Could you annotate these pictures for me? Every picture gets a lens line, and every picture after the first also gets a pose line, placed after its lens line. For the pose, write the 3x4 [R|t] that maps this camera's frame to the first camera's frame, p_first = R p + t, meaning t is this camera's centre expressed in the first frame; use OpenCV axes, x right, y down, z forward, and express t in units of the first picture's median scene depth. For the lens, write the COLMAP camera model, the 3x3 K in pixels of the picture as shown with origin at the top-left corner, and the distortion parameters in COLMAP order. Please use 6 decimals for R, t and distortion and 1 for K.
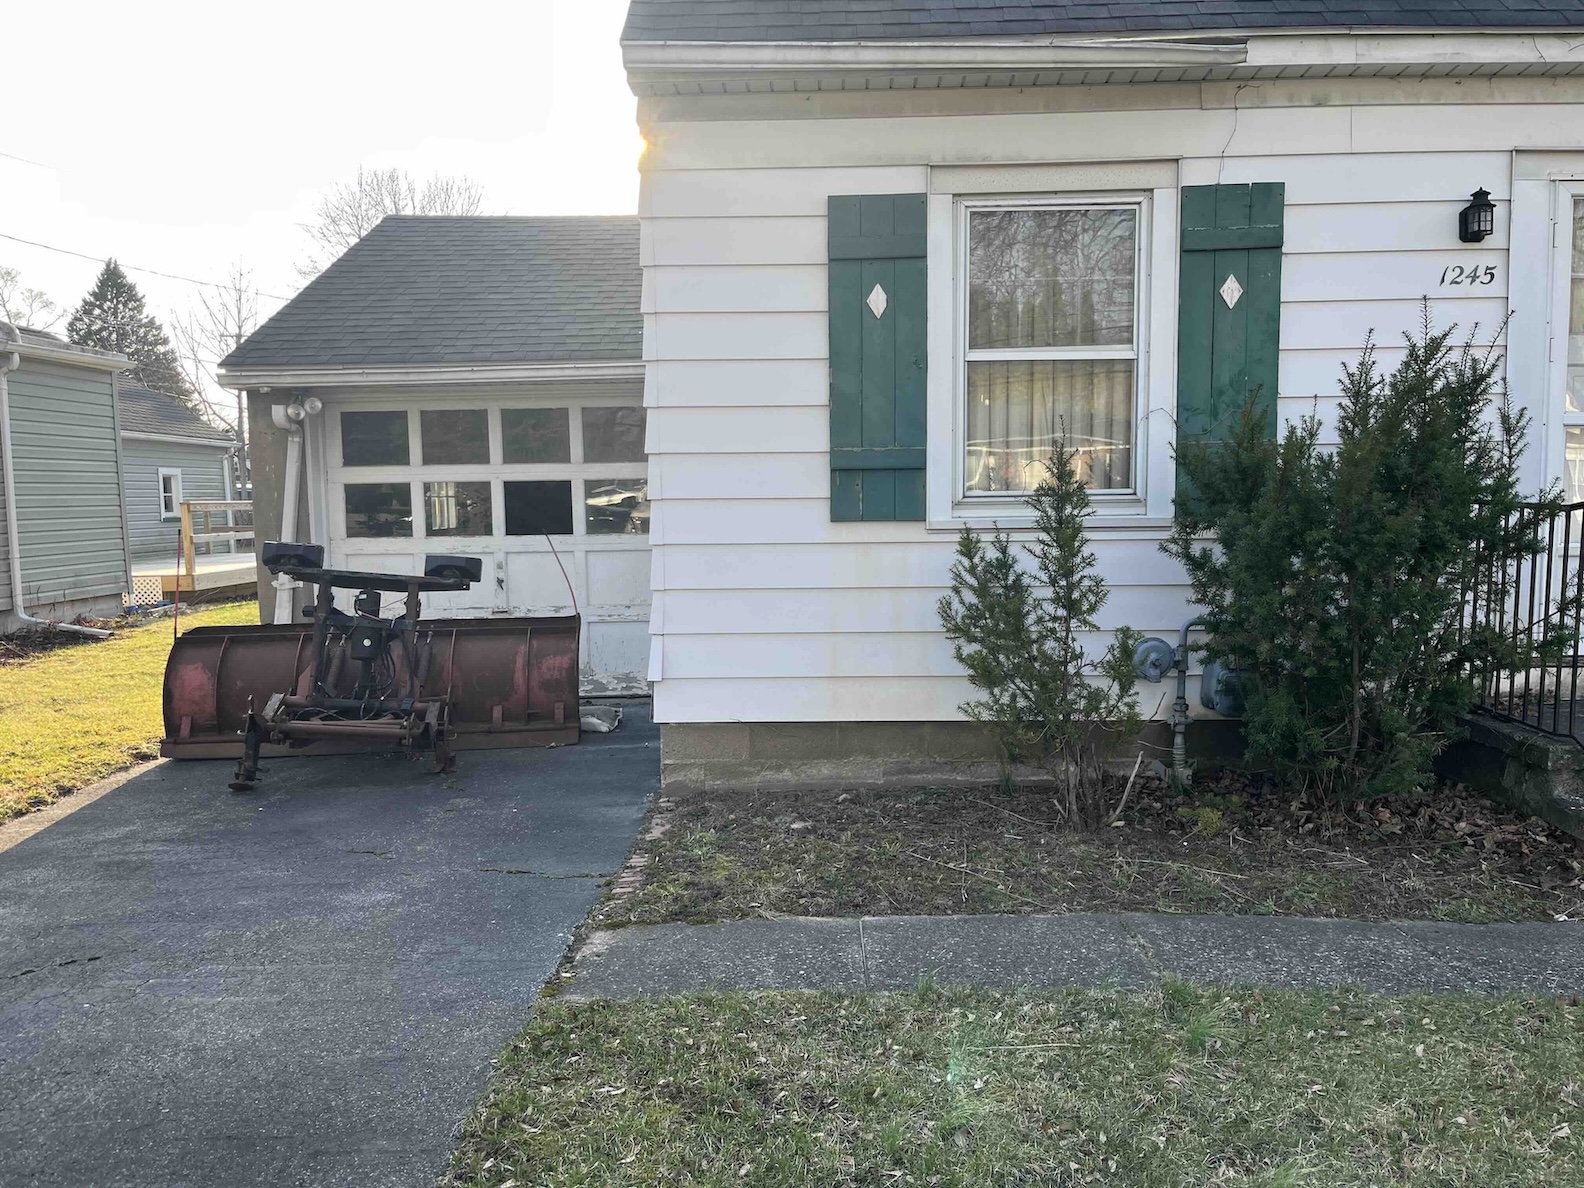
lens RADIAL K [[1196.6, 0, 800.5], [0, 1196.6, 617.9], [0, 0, 1]] dist [0.068233, -0.101699]
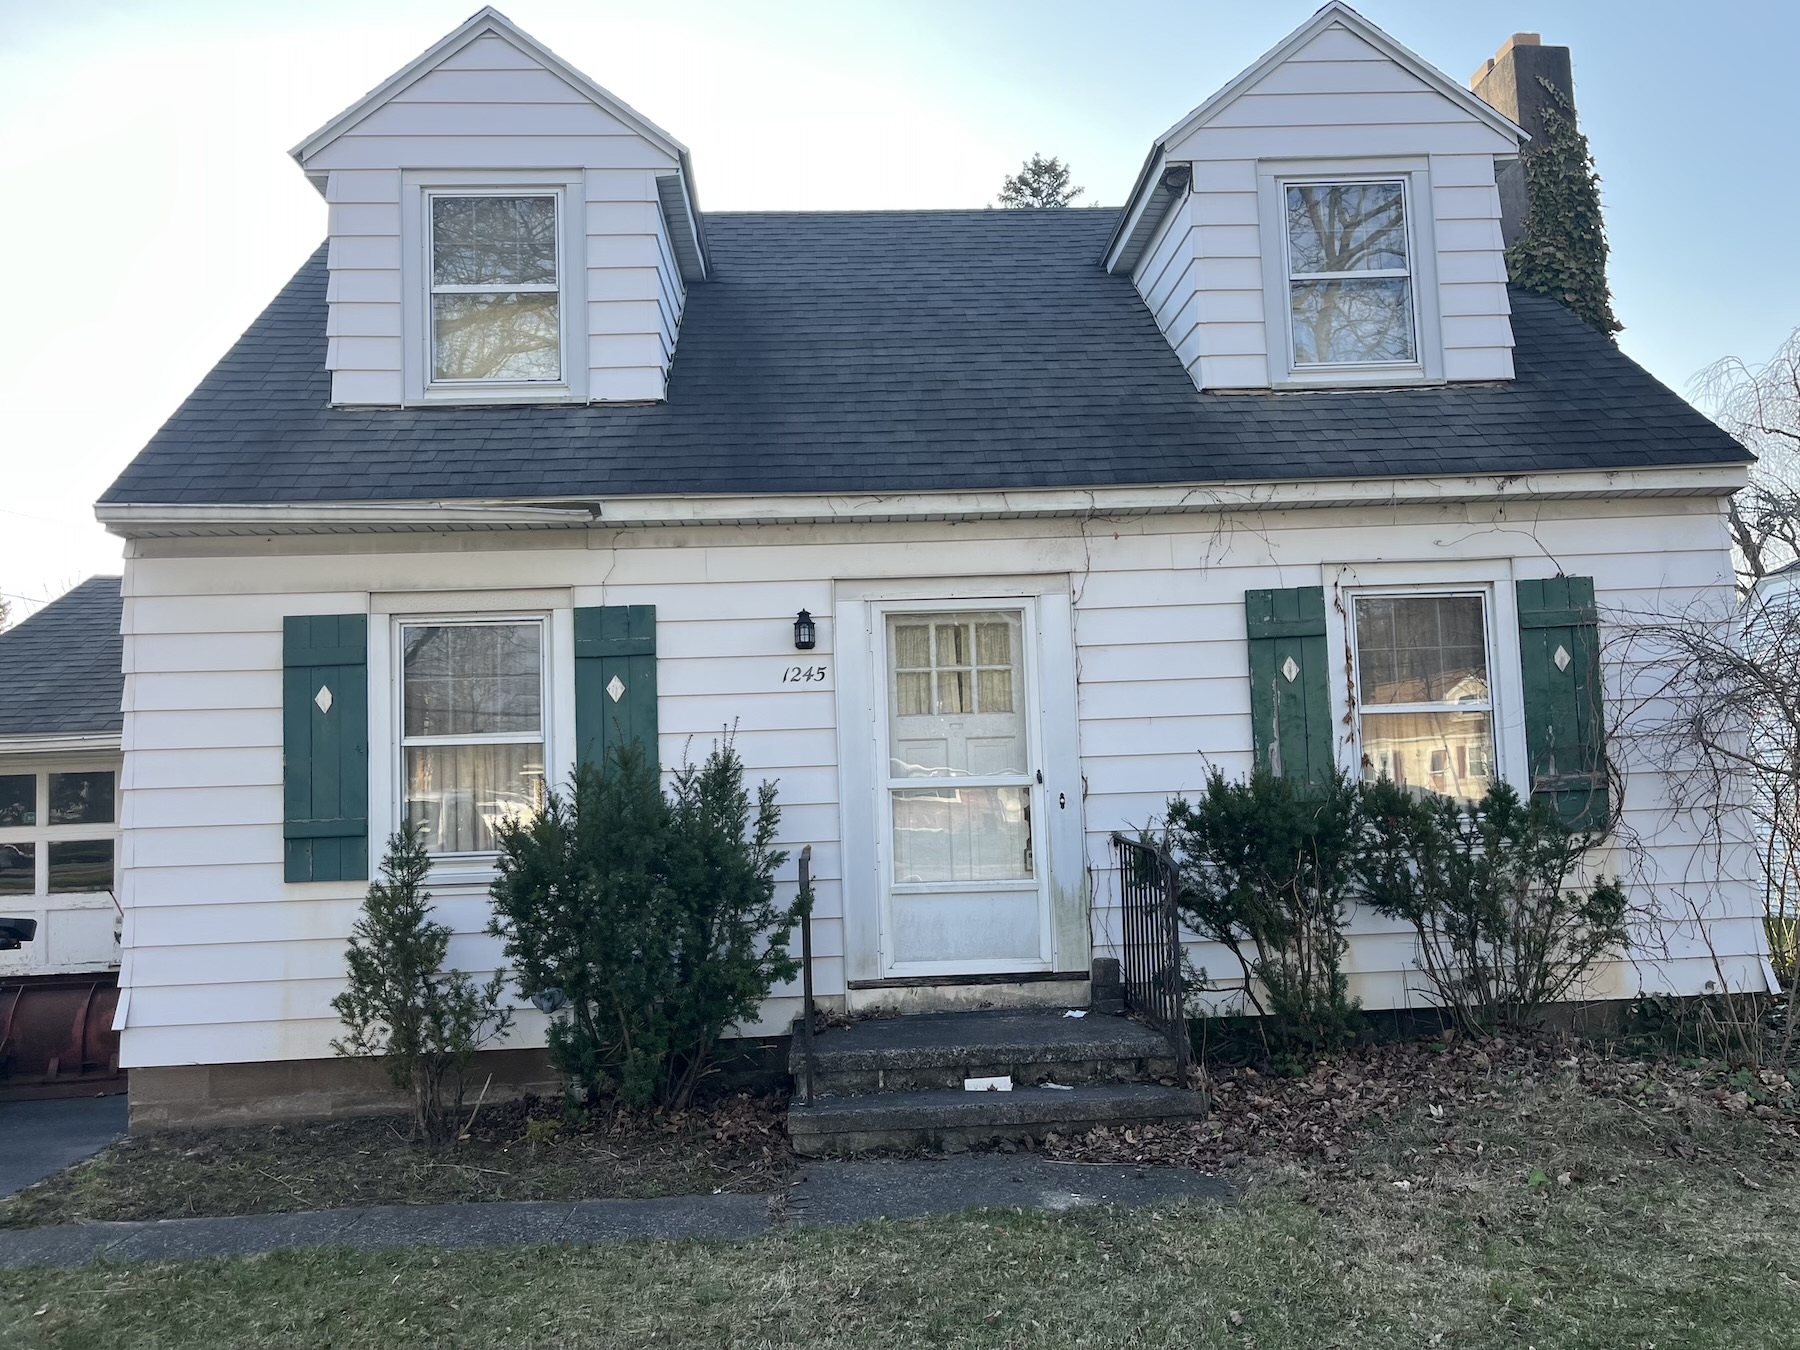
lens RADIAL K [[1359.8, 0, 909.6], [0, 1359.8, 702.2], [0, 0, 1]] dist [0.068233, -0.101699]
pose [[0.996232, -0.016022, 0.085231, 0.534461], [0.030649, 0.984412, -0.173186, -0.003773], [-0.081128, 0.175146, 0.981194, -0.400239]]
